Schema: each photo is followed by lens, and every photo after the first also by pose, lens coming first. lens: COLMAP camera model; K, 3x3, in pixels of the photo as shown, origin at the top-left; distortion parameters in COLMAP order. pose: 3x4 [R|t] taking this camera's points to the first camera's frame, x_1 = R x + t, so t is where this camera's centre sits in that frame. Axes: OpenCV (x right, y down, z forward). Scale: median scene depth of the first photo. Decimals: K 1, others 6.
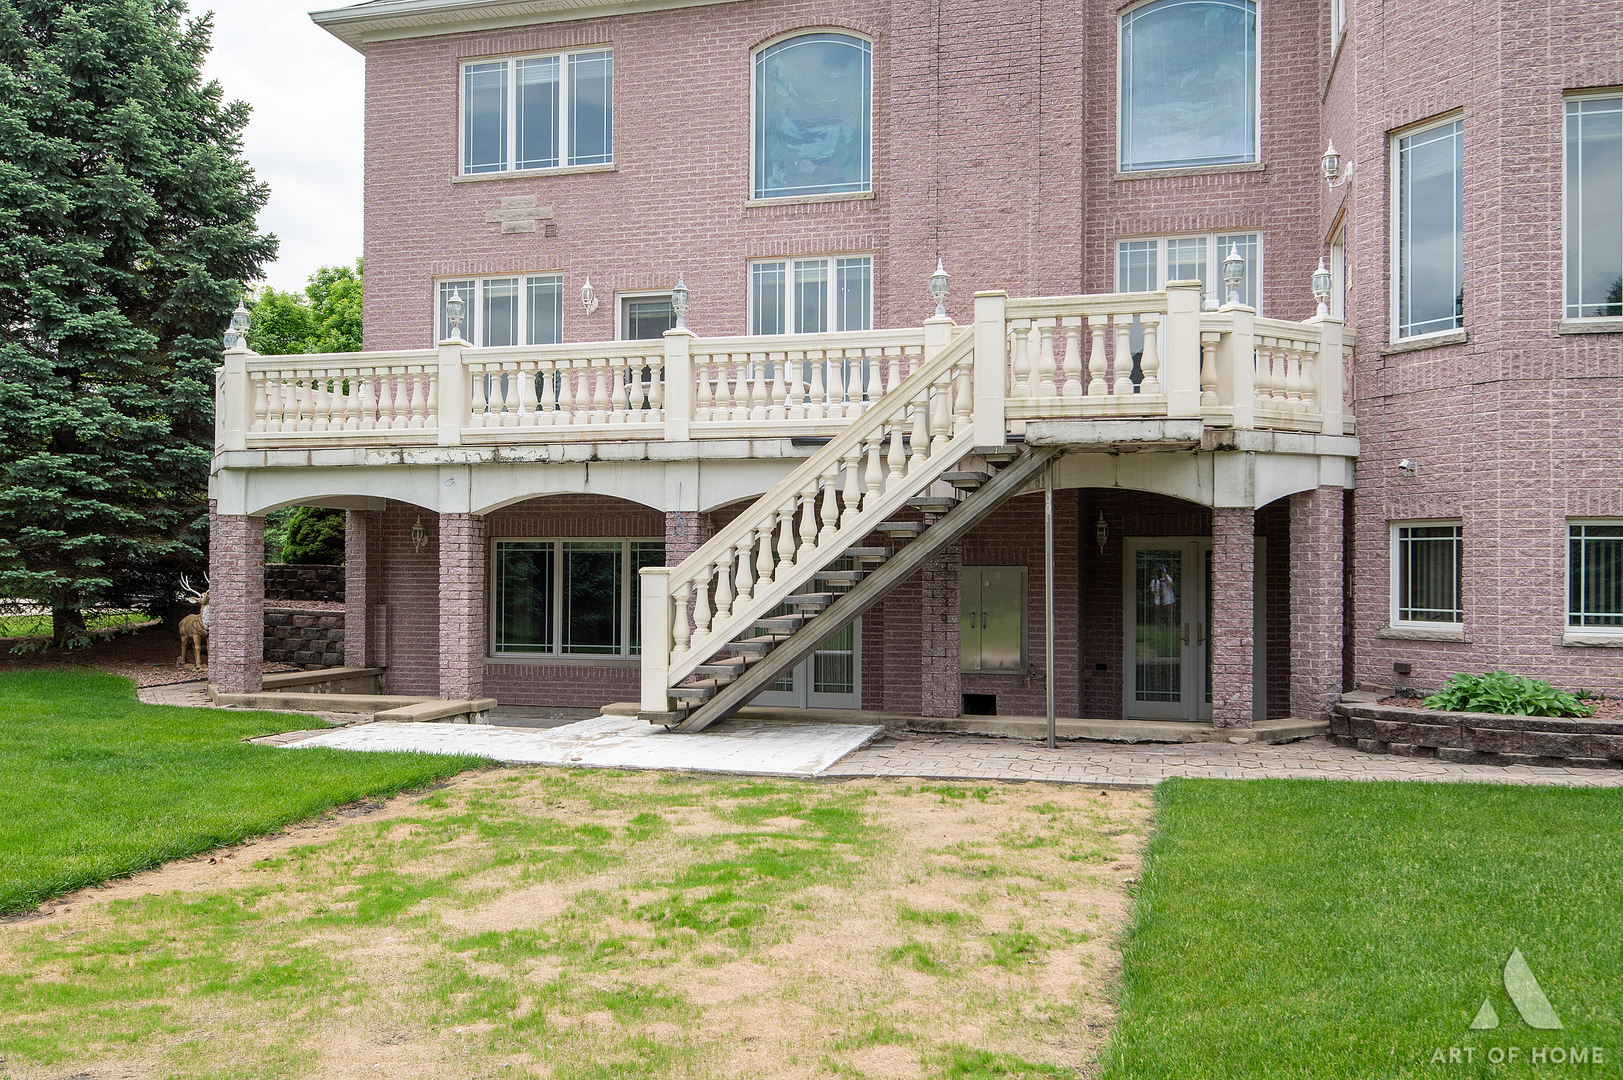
lens RADIAL K [[1265.3, 0, 812.5], [0, 1265.3, 541.6], [0, 0, 1]] dist [0.012379, -0.001290]
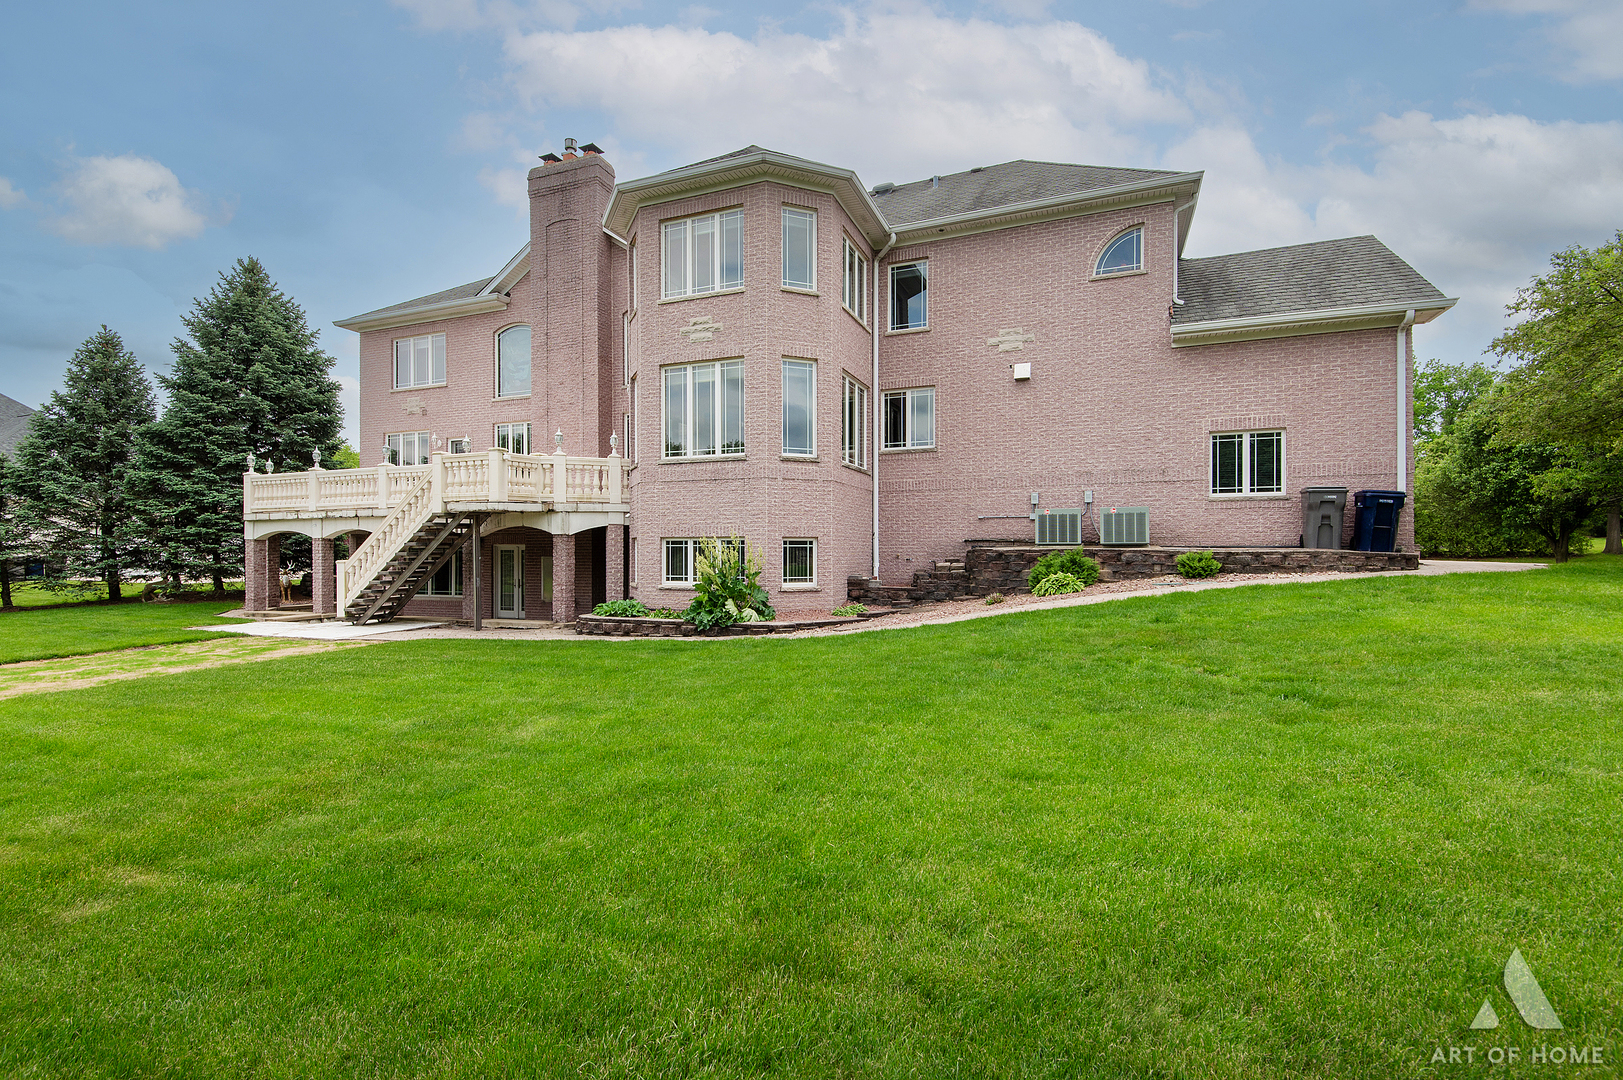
lens RADIAL K [[731.8, 0, 809.2], [0, 731.8, 543.0], [0, 0, 1]] dist [0.024297, -0.013156]
pose [[0.991367, -0.007884, -0.130882, 0.849952], [0.008122, 0.999966, 0.001285, -0.006679], [0.130867, -0.002337, 0.991397, -0.301939]]
